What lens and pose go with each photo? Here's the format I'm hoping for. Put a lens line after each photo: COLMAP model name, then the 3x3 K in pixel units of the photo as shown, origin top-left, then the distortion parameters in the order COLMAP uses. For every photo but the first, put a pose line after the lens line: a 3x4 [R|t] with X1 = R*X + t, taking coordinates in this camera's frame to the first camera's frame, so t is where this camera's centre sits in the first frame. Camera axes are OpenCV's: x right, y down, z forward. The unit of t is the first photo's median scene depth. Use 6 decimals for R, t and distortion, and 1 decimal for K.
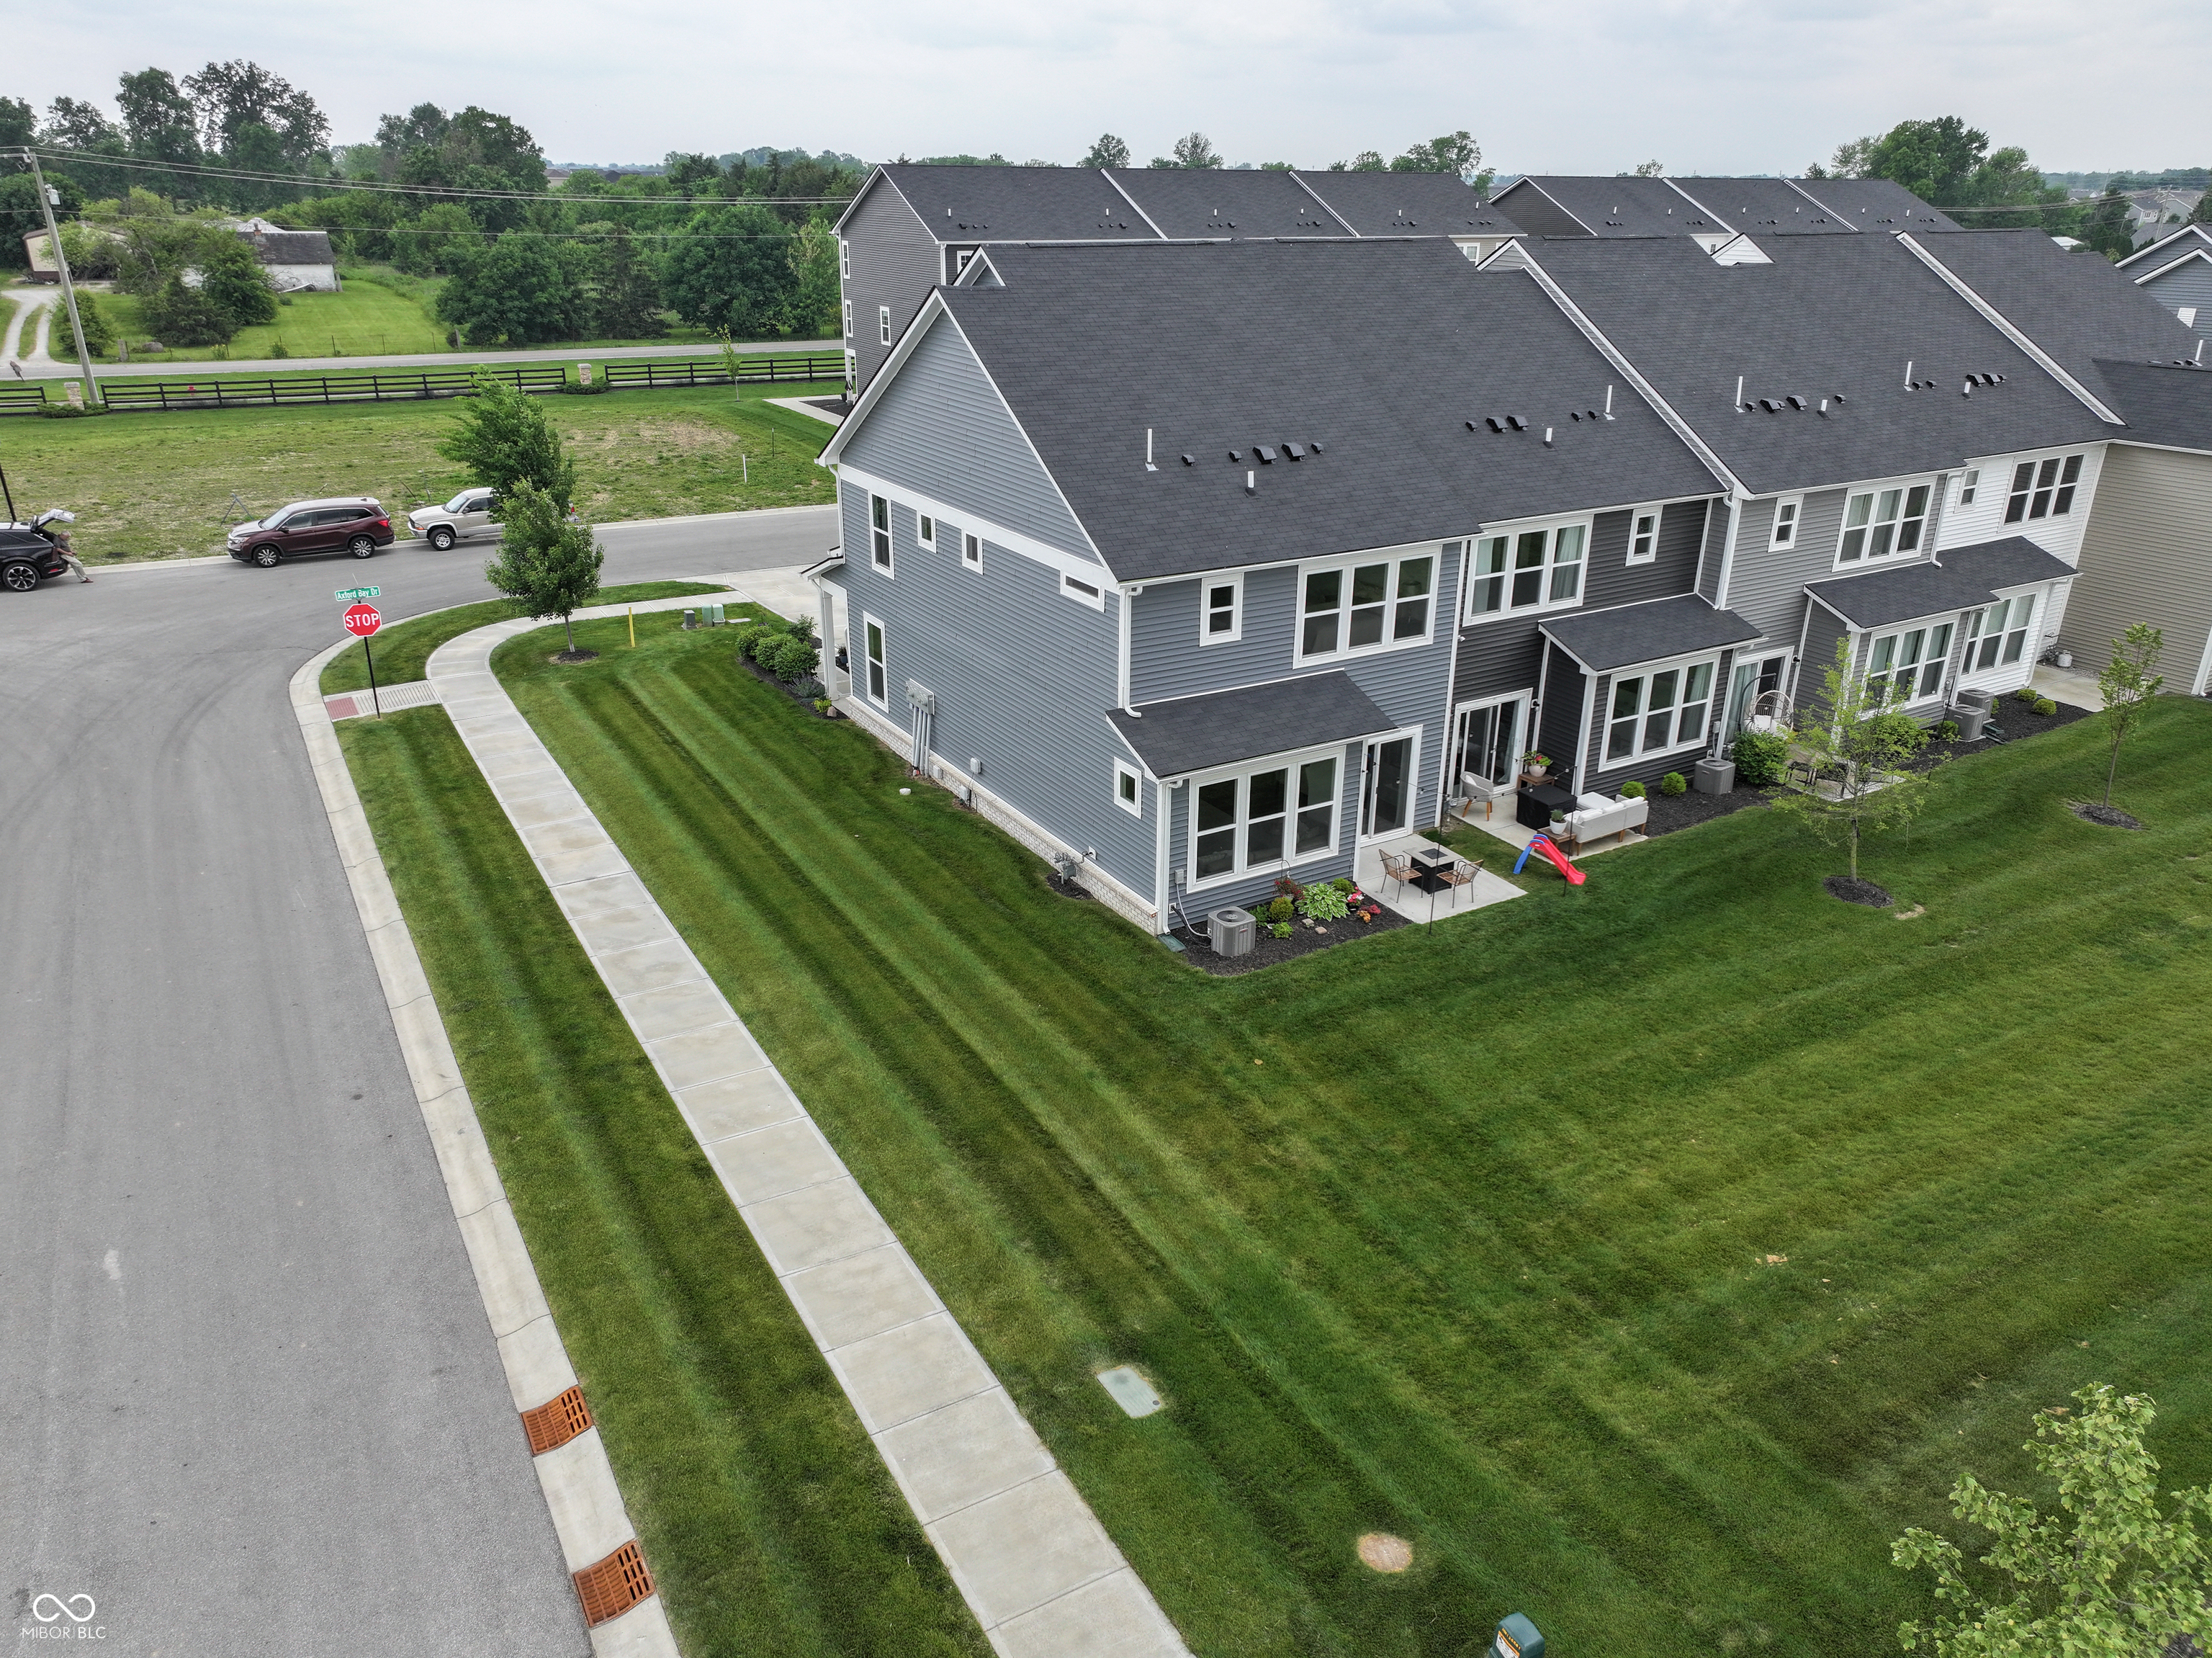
lens RADIAL K [[1548.4, 0, 1114.9], [0, 1548.4, 821.9], [0, 0, 1]] dist [0.006703, 0.007796]
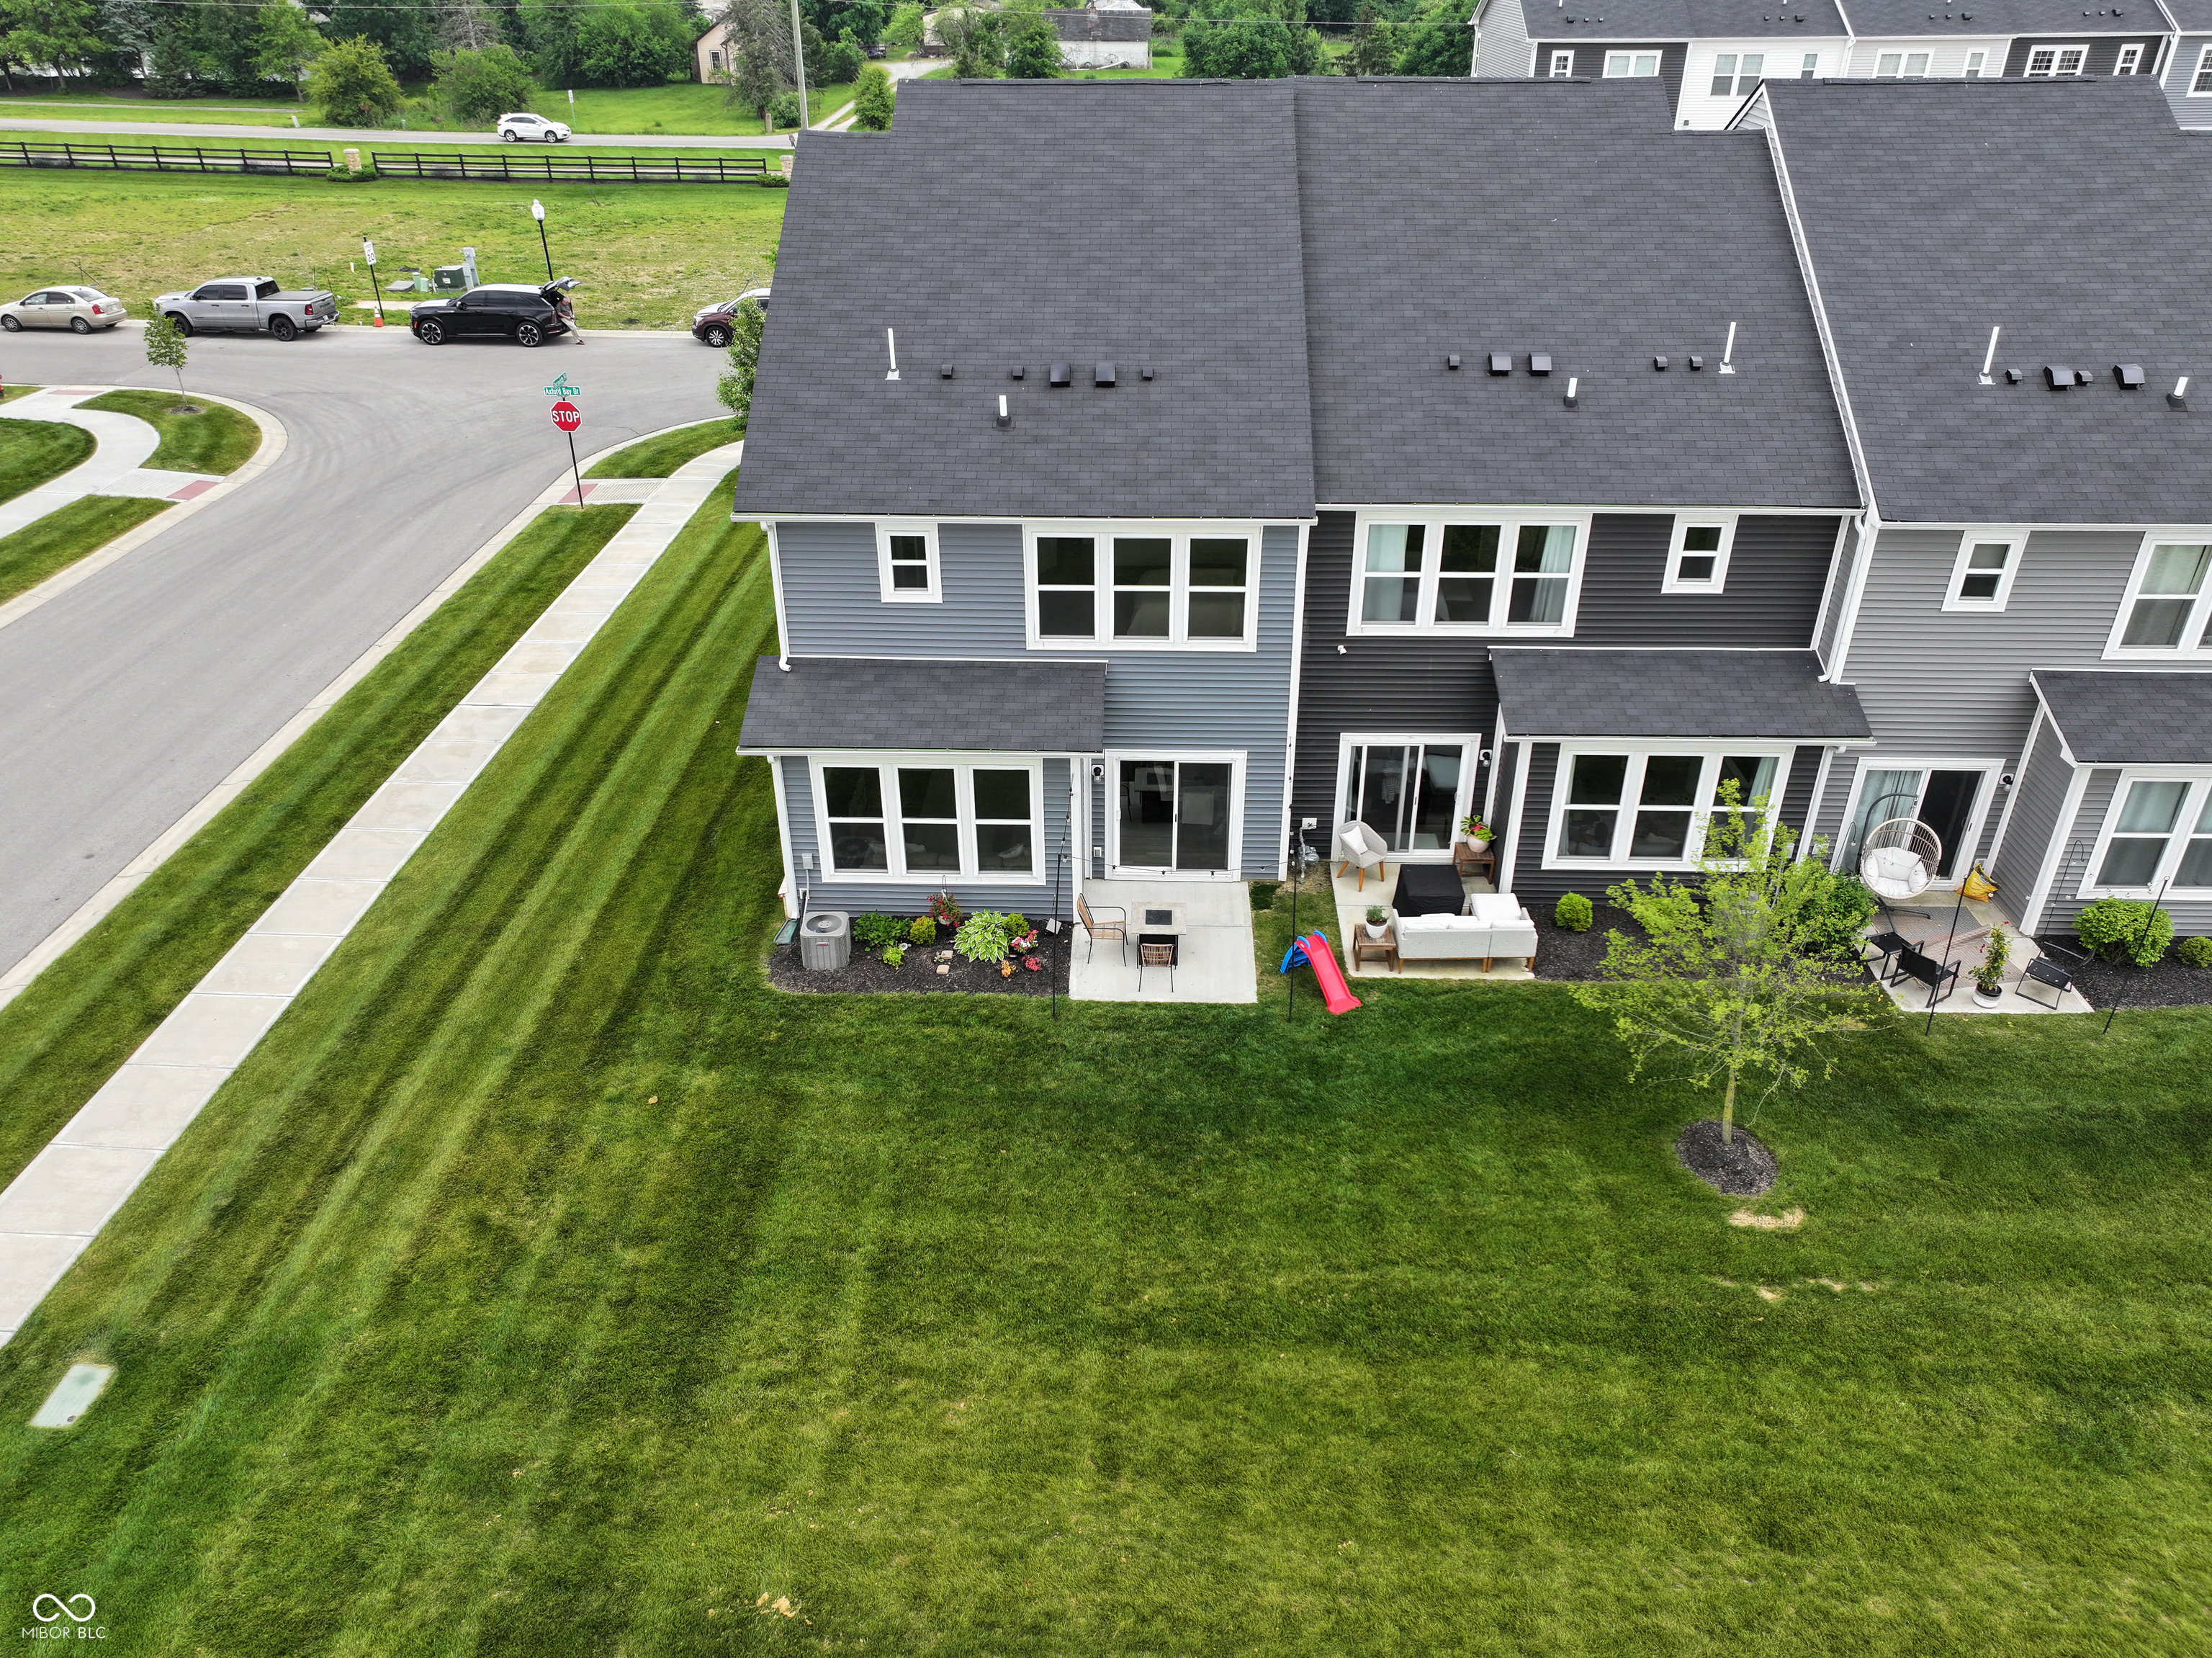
lens RADIAL K [[1548.4, 0, 1114.9], [0, 1548.4, 821.9], [0, 0, 1]] dist [0.006703, 0.007796]
pose [[0.841552, 0.259637, -0.473686, 0.531381], [-0.199224, 0.964275, 0.174597, -0.154108], [0.502095, -0.052563, 0.863214, 0.305963]]
